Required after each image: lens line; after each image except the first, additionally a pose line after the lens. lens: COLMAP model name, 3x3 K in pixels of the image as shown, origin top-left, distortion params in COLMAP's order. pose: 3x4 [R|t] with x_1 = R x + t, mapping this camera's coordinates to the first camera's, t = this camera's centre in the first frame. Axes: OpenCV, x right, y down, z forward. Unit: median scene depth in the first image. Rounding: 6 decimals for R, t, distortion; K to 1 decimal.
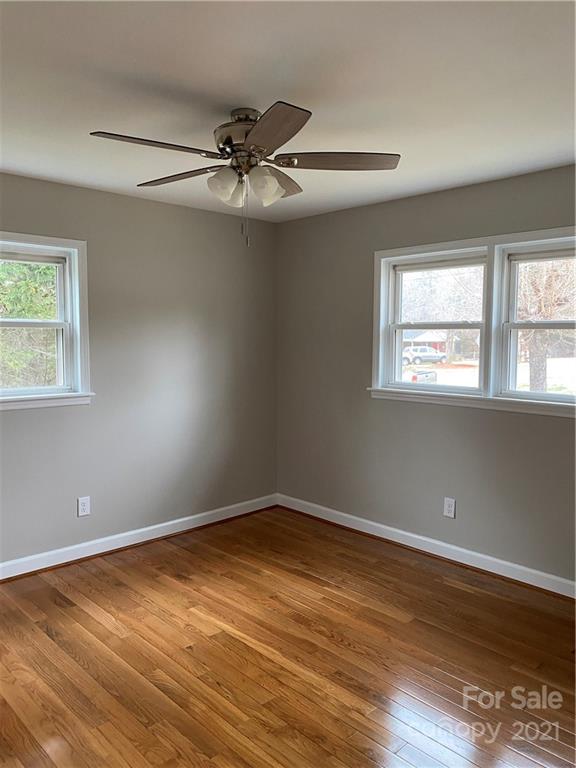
lens RADIAL K [[607.3, 0, 288.0], [0, 607.3, 384.0], [0, 0, 1]] dist [0.253181, -0.693001]
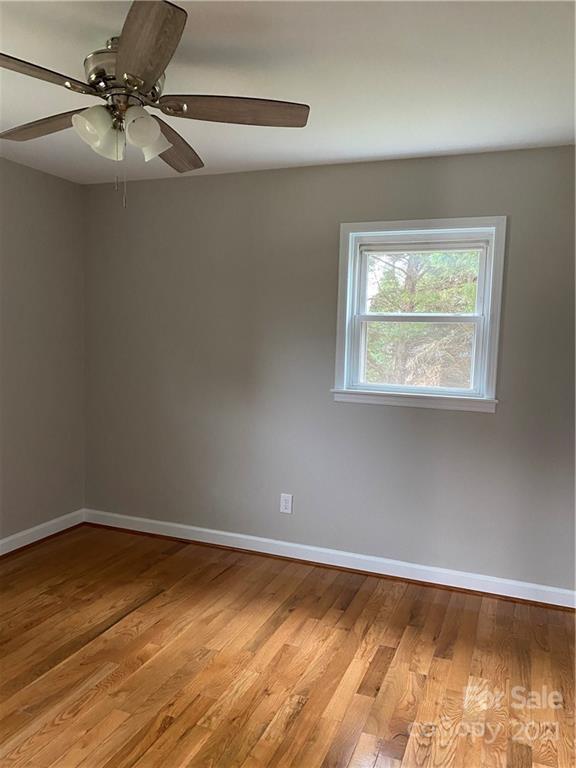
lens RADIAL K [[607.3, 0, 288.0], [0, 607.3, 384.0], [0, 0, 1]] dist [0.253181, -0.693001]
pose [[0.917897, -0.026687, 0.395920, -0.195093], [0.019620, 0.999568, 0.021890, -0.015972], [-0.396333, -0.012325, 0.918024, 0.203273]]
